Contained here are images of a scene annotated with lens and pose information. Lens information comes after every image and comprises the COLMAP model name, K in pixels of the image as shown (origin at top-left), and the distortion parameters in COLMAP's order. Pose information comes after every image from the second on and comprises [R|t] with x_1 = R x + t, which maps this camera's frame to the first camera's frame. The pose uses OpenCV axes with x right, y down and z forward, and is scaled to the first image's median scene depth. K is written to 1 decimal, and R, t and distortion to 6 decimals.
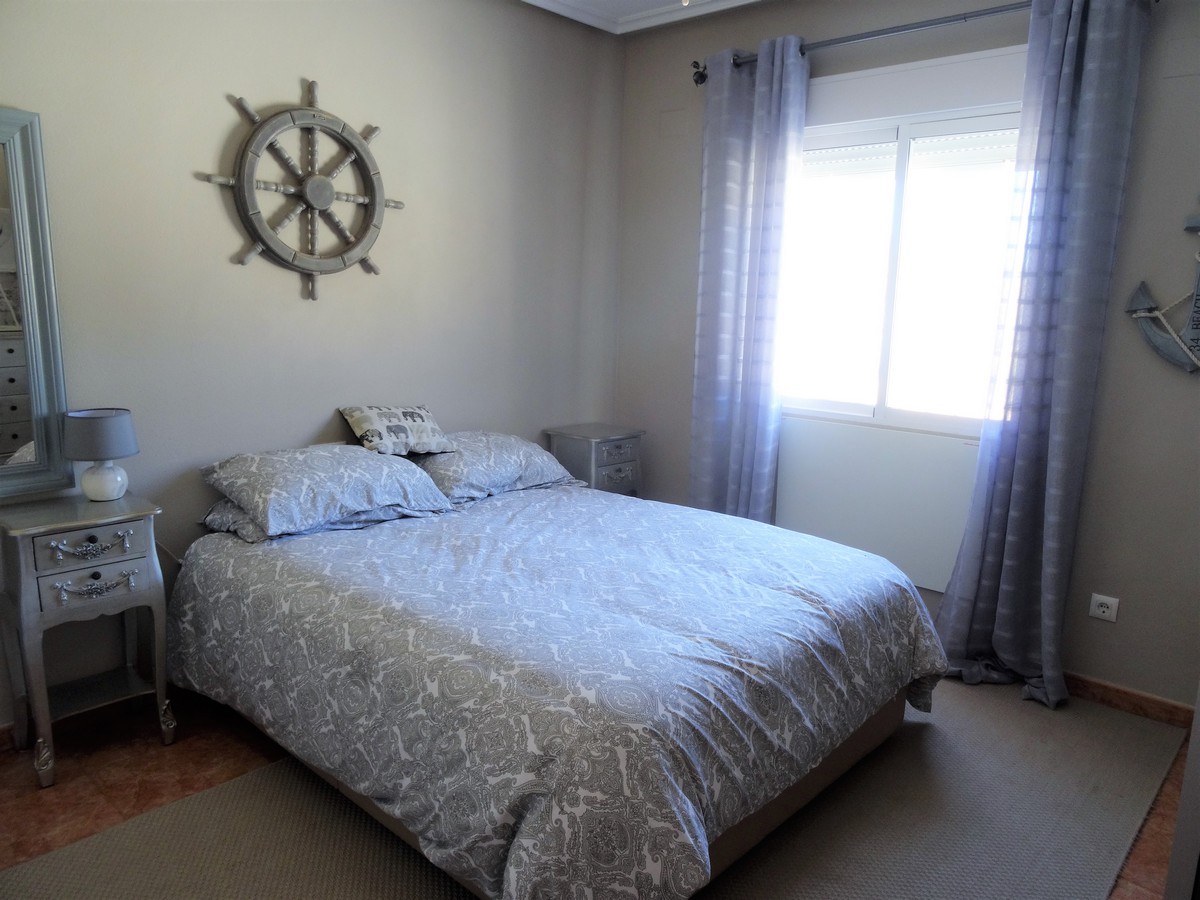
lens RADIAL K [[857.0, 0, 601.1], [0, 857.0, 448.8], [0, 0, 1]] dist [-0.003485, -0.002325]
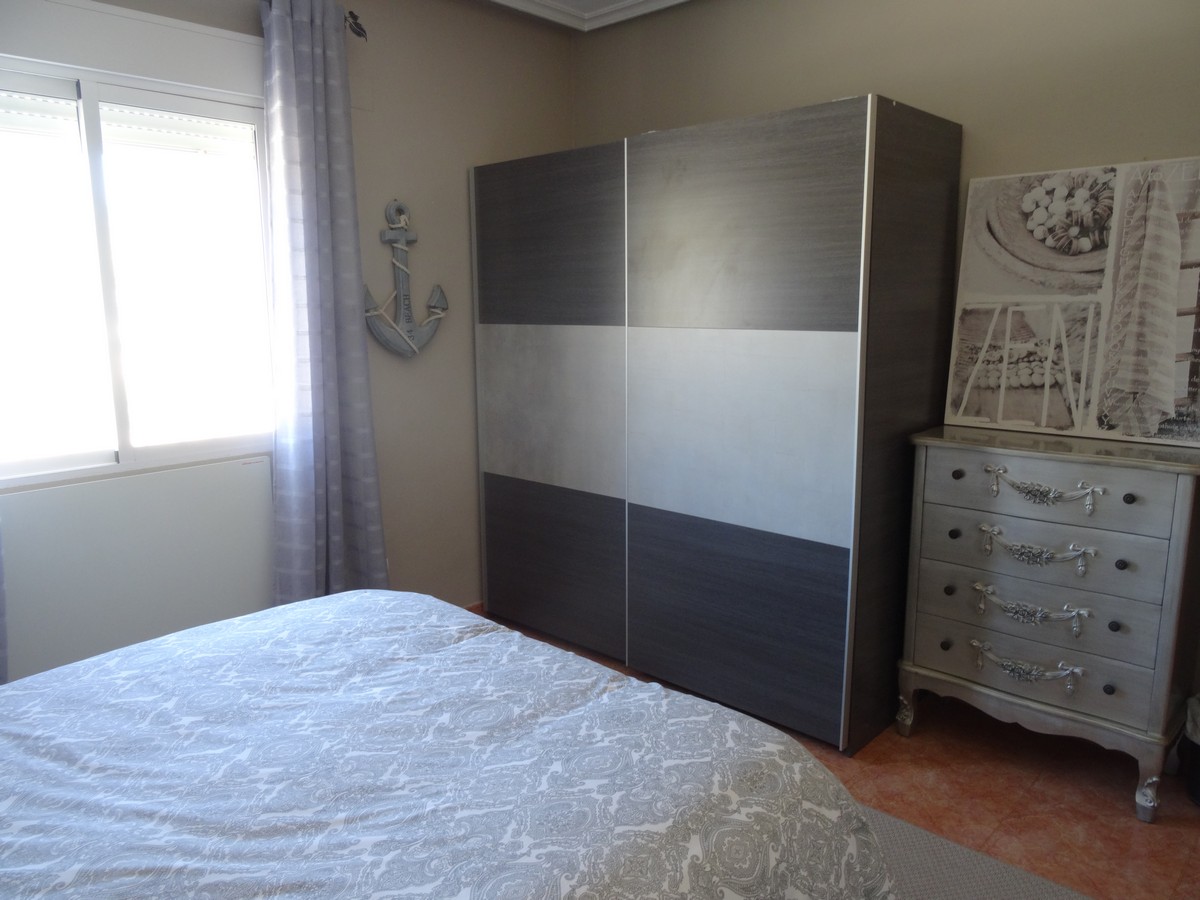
lens RADIAL K [[857.0, 0, 601.1], [0, 857.0, 448.8], [0, 0, 1]] dist [-0.003485, -0.002325]
pose [[0.011455, -0.197551, 0.980226, -0.583728], [0.191316, 0.962613, 0.191766, -0.157126], [-0.981462, 0.185337, 0.048821, 0.742072]]
